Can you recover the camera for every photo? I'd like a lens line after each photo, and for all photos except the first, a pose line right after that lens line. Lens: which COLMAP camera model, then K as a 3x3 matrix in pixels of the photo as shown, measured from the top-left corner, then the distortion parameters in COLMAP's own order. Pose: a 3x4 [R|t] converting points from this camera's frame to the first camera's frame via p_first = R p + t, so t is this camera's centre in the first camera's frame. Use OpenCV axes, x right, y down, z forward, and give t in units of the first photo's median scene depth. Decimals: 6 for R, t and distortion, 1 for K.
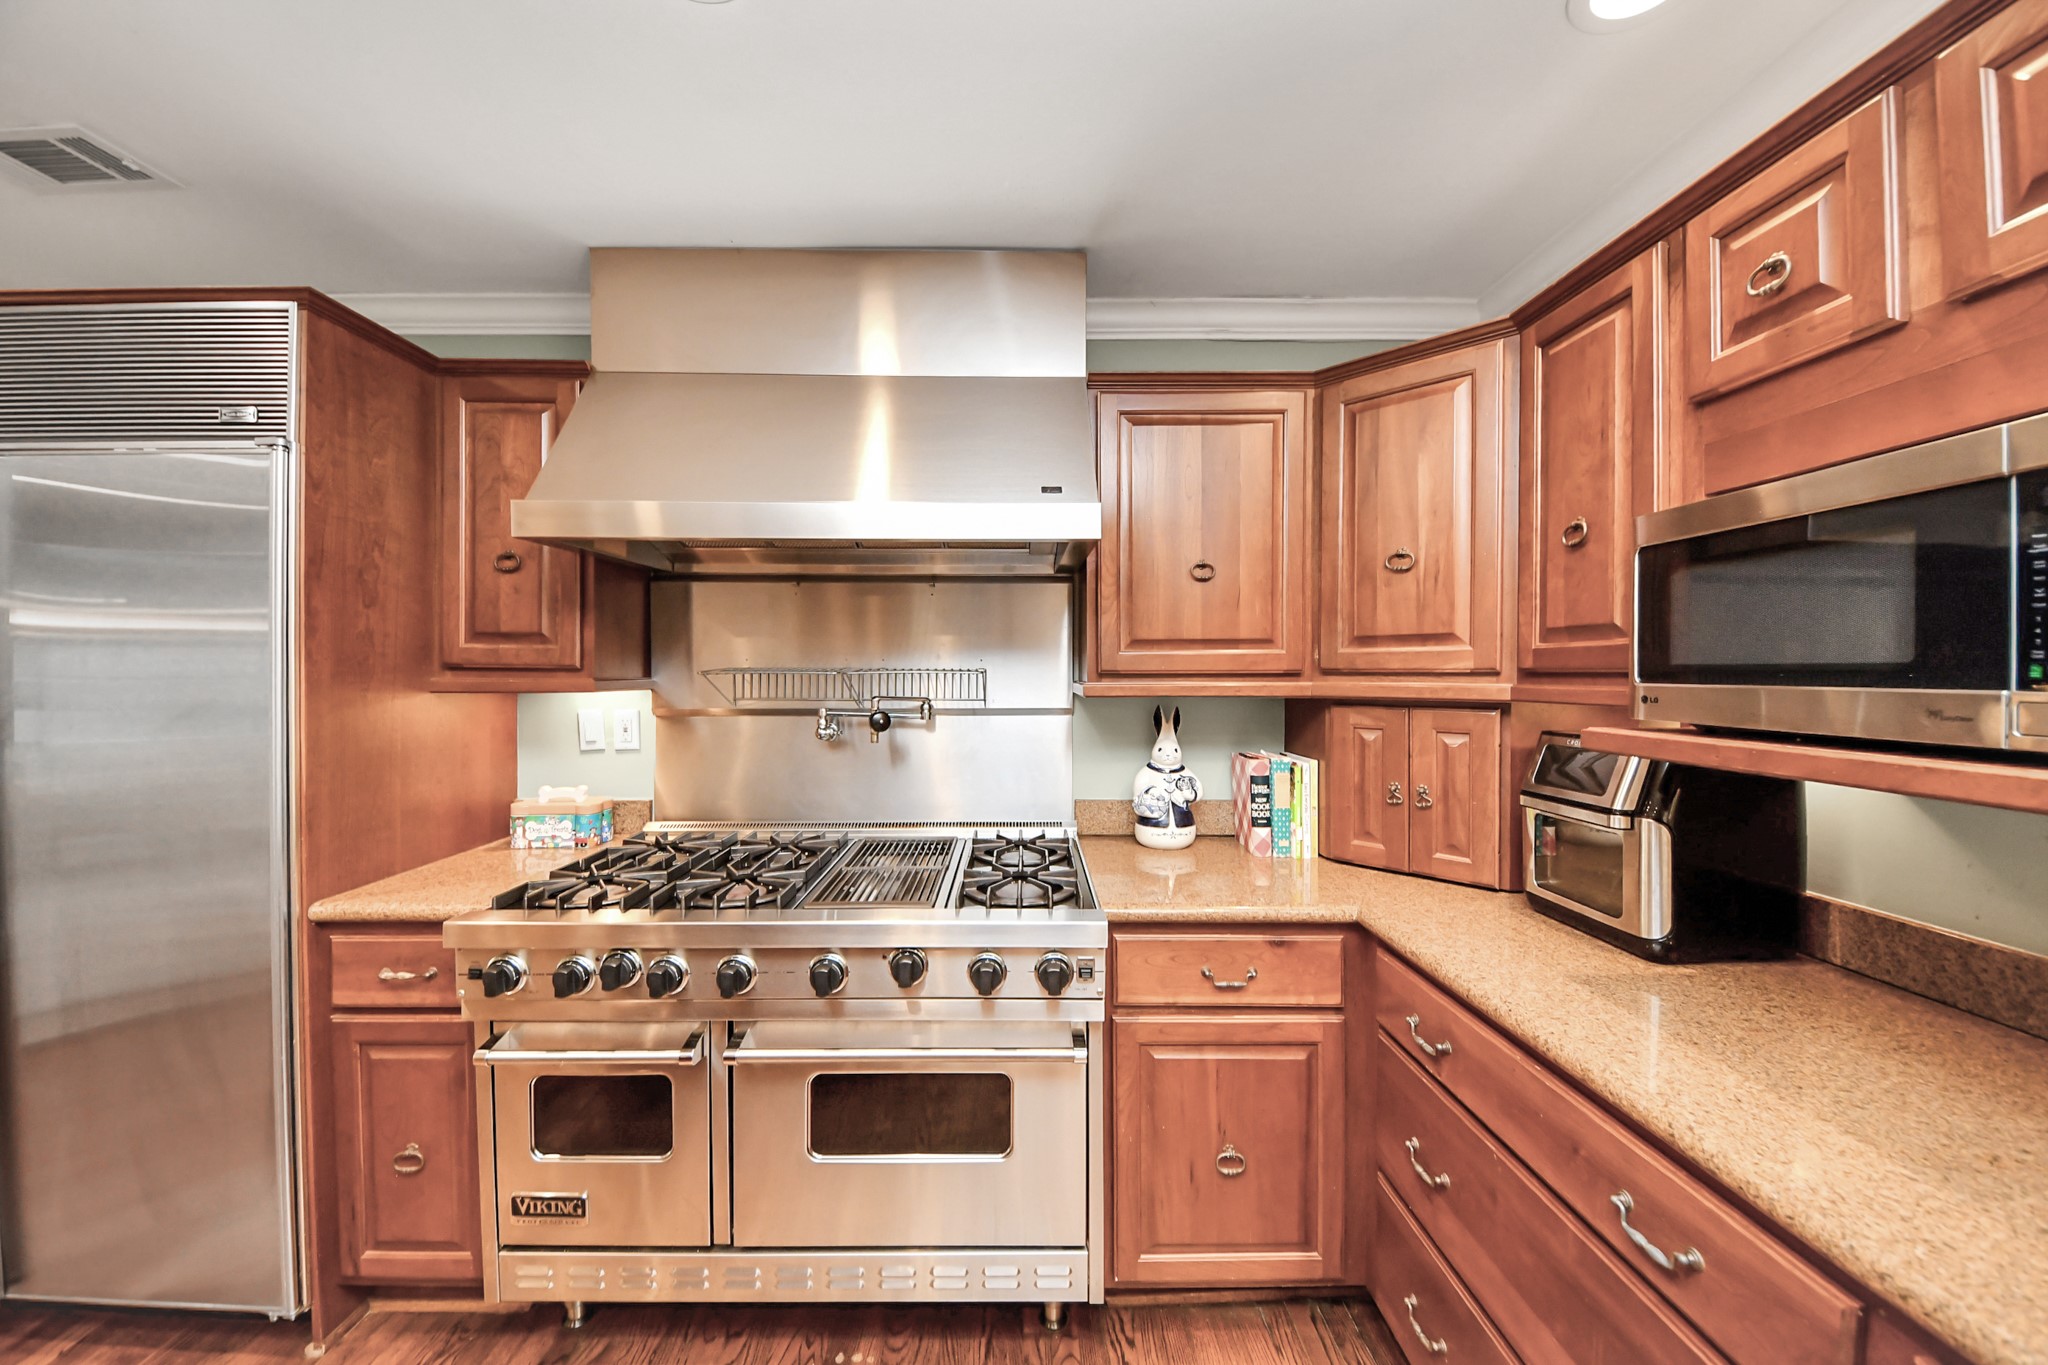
lens RADIAL K [[677.7, 0, 1031.2], [0, 677.7, 674.4], [0, 0, 1]] dist [-0.000024, -0.014013]
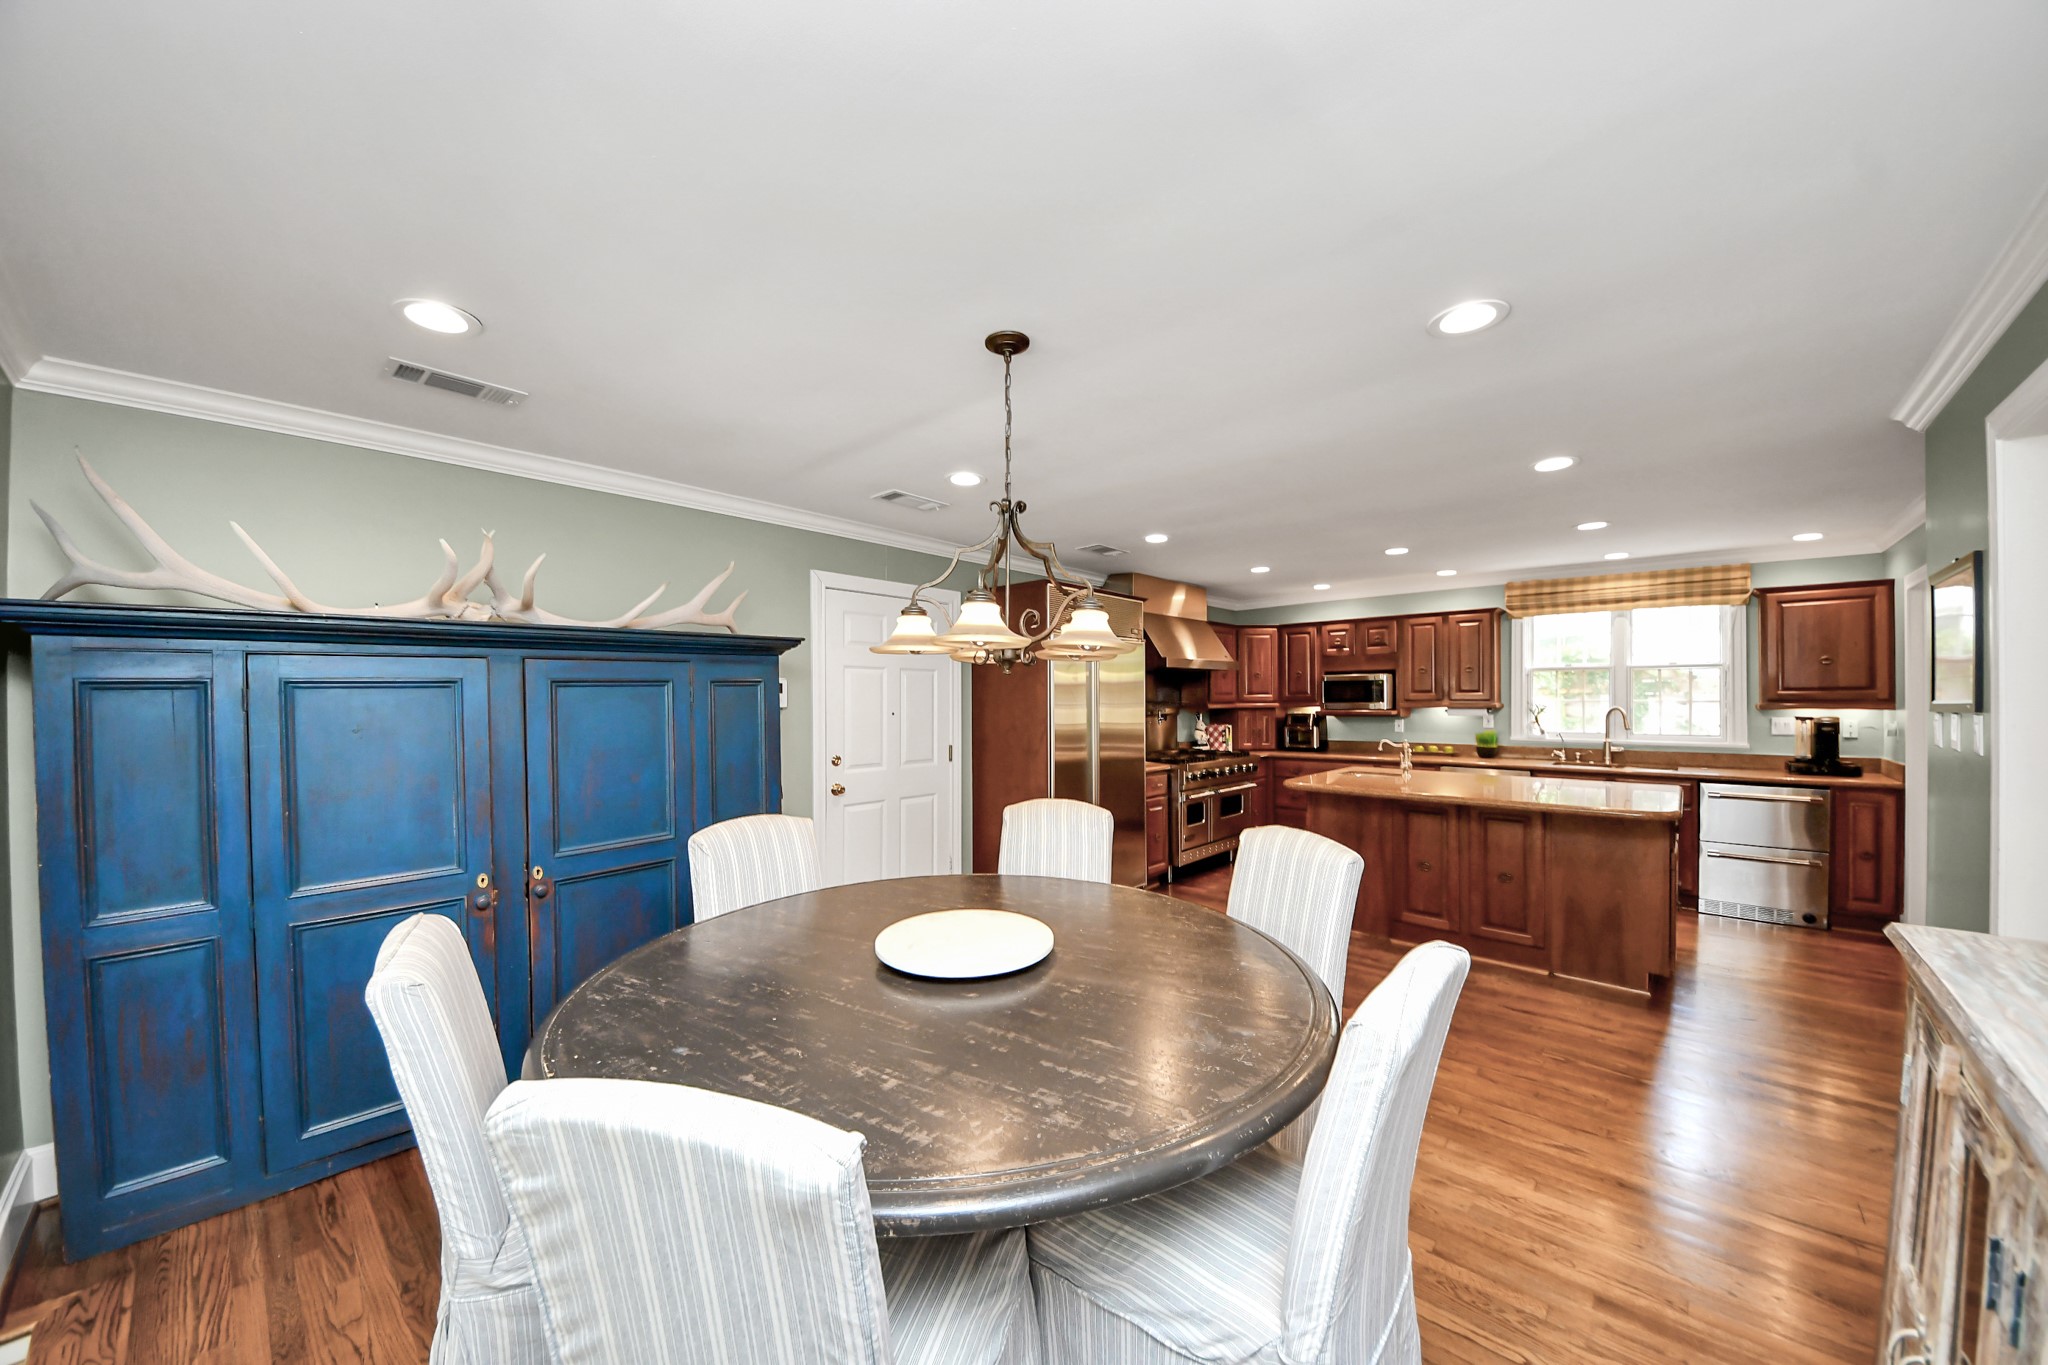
lens RADIAL K [[743.5, 0, 1014.5], [0, 743.5, 697.1], [0, 0, 1]] dist [0.000843, -0.006885]
pose [[0.688323, -0.001977, 0.725402, -4.078050], [0.008975, 0.999943, -0.005791, -0.017162], [-0.725349, 0.010497, 0.688302, -1.140159]]
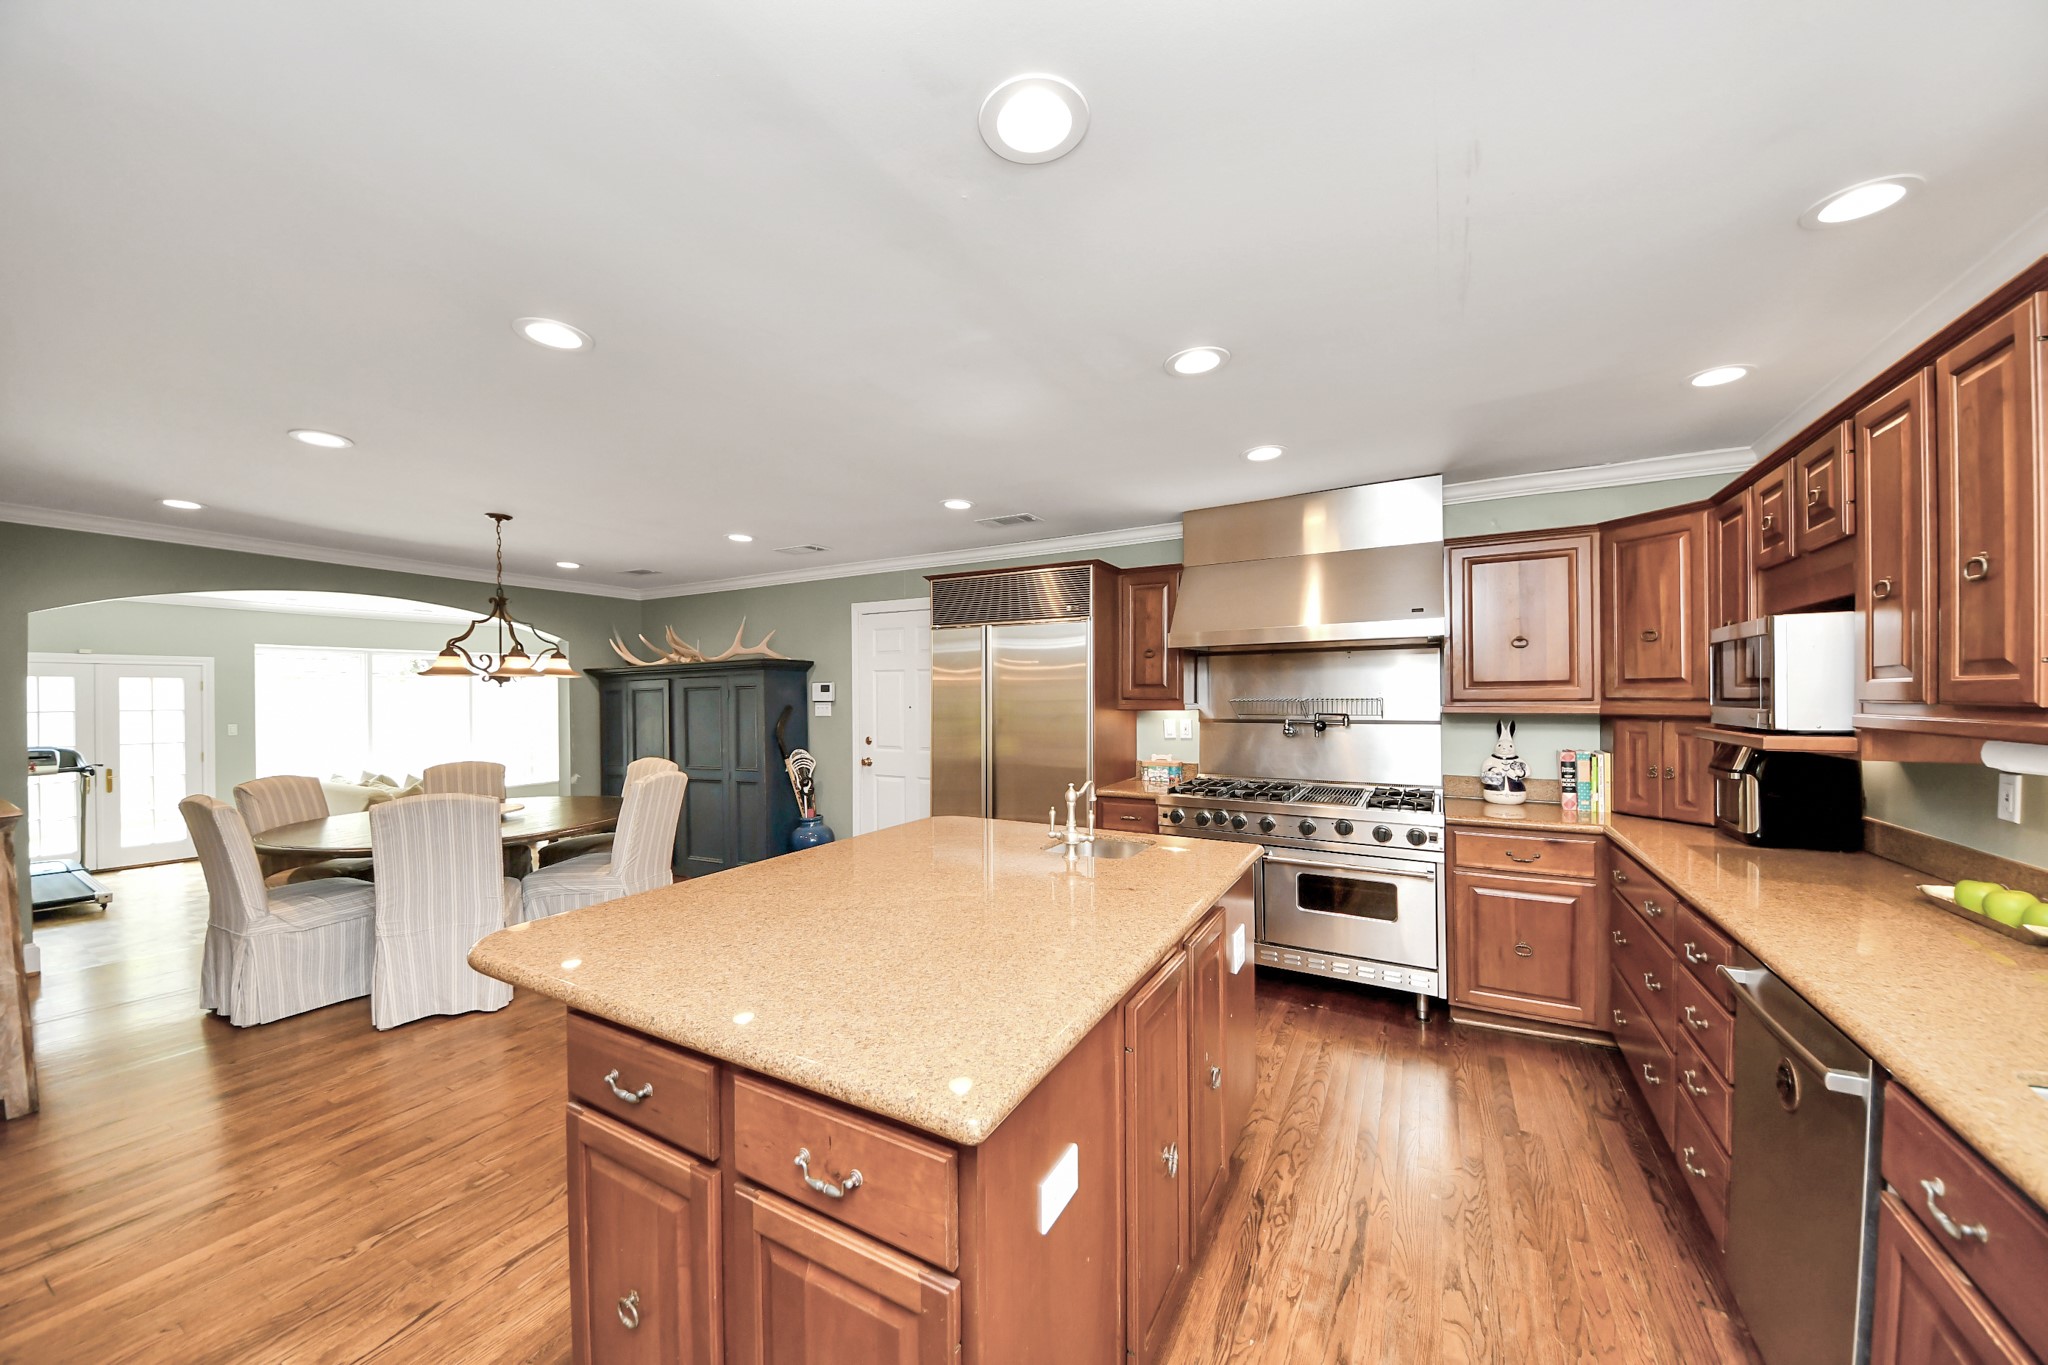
lens RADIAL K [[734.4, 0, 1002.7], [0, 734.4, 684.5], [0, 0, 1]] dist [0.010677, -0.006860]
pose [[0.846658, -0.014845, -0.531930, 0.157906], [0.006292, 0.999820, -0.017888, -0.020128], [0.532100, 0.011798, 0.846599, -1.567367]]
